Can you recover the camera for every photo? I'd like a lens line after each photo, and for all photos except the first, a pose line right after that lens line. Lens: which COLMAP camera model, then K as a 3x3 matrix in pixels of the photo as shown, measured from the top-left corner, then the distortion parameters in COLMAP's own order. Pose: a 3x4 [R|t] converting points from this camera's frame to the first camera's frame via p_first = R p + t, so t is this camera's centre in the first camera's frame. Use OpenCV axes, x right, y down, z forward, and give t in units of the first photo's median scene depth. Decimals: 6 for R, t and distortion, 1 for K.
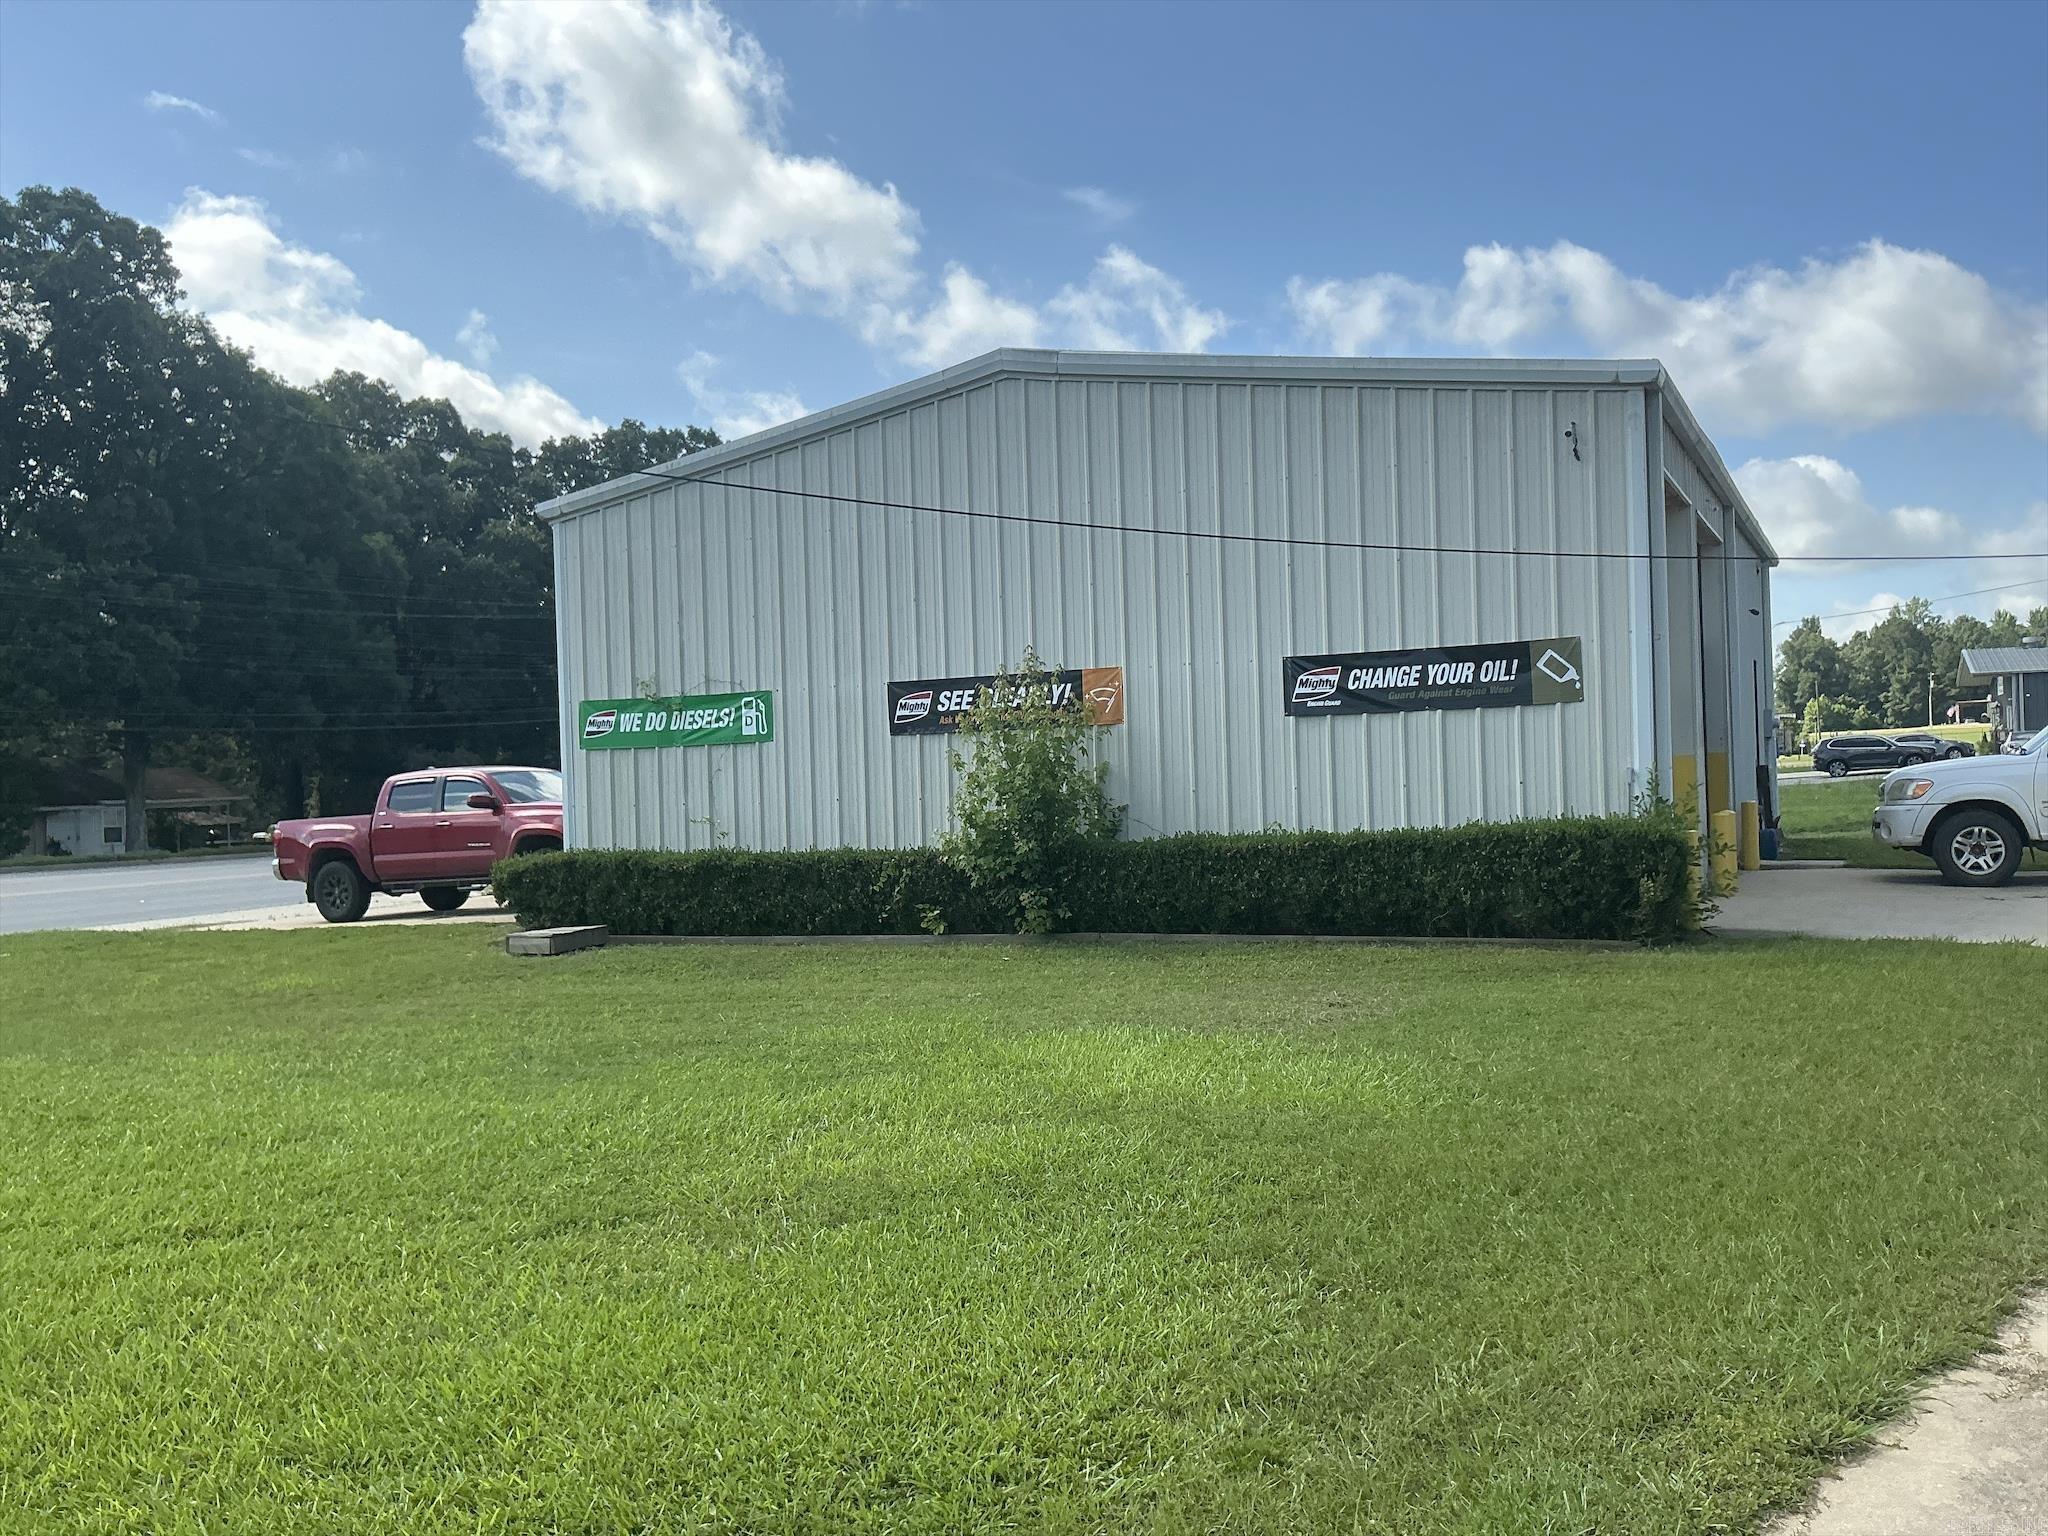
lens RADIAL K [[1713.6, 0, 1023.2], [0, 1713.6, 783.1], [0, 0, 1]] dist [0.133279, -0.271887]
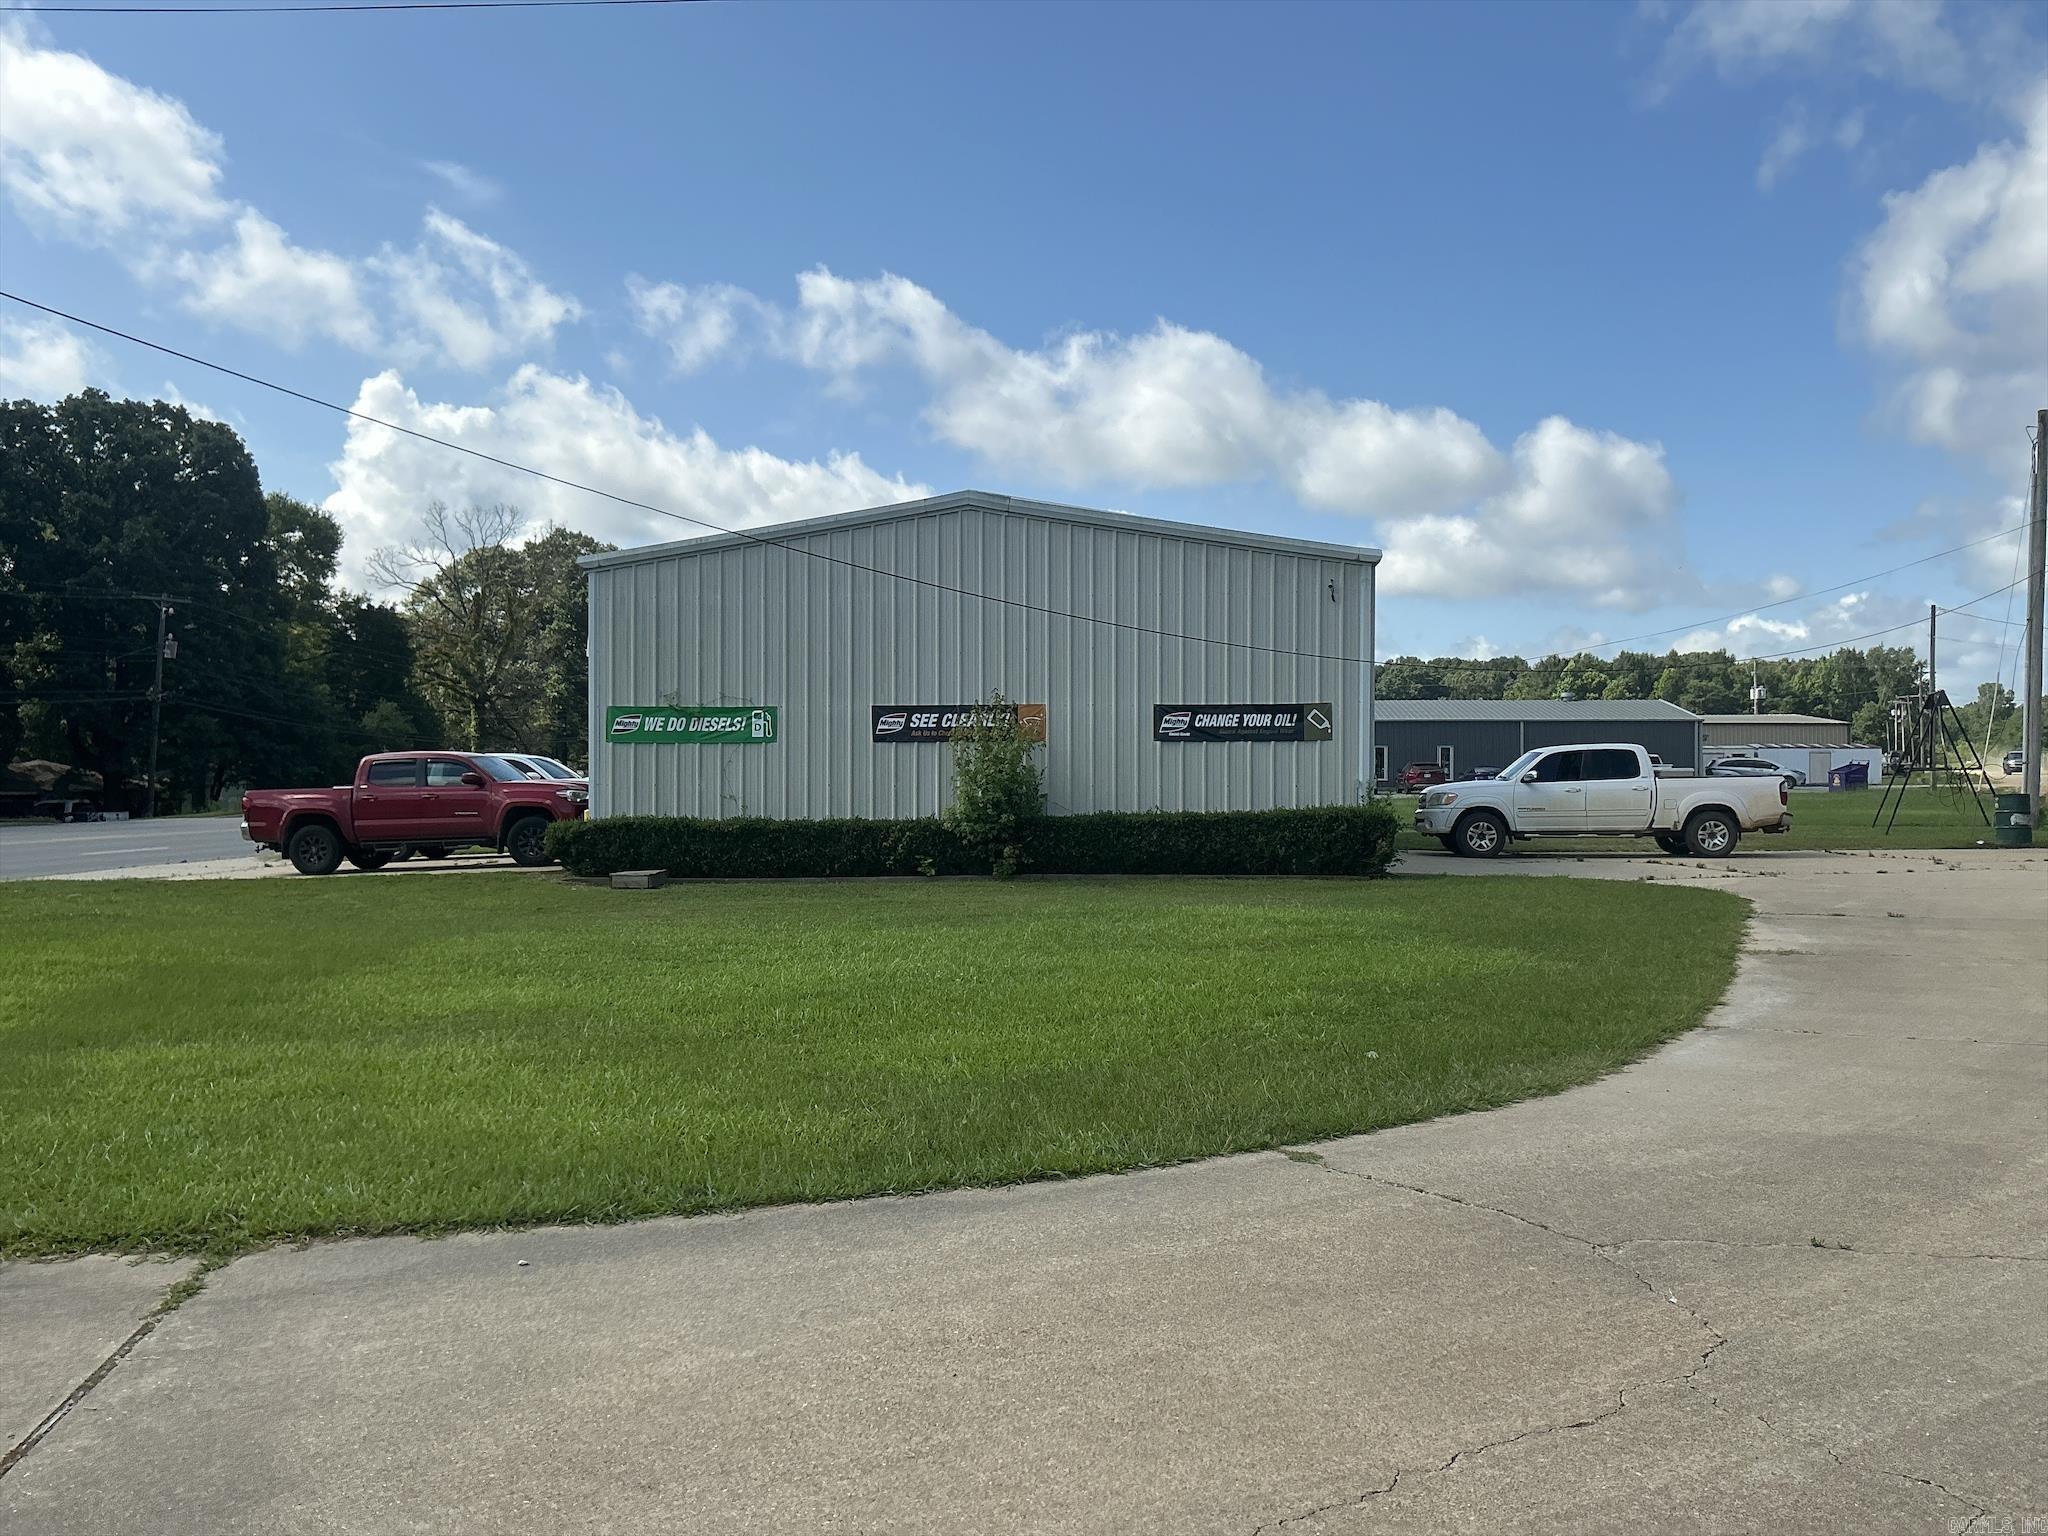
lens RADIAL K [[1713.6, 0, 1023.2], [0, 1713.6, 783.1], [0, 0, 1]] dist [0.133279, -0.271887]
pose [[0.931044, 0.031504, 0.363544, -0.499078], [-0.029021, 0.999503, -0.012293, 0.021865], [-0.363751, 0.000894, 0.931496, -0.415088]]
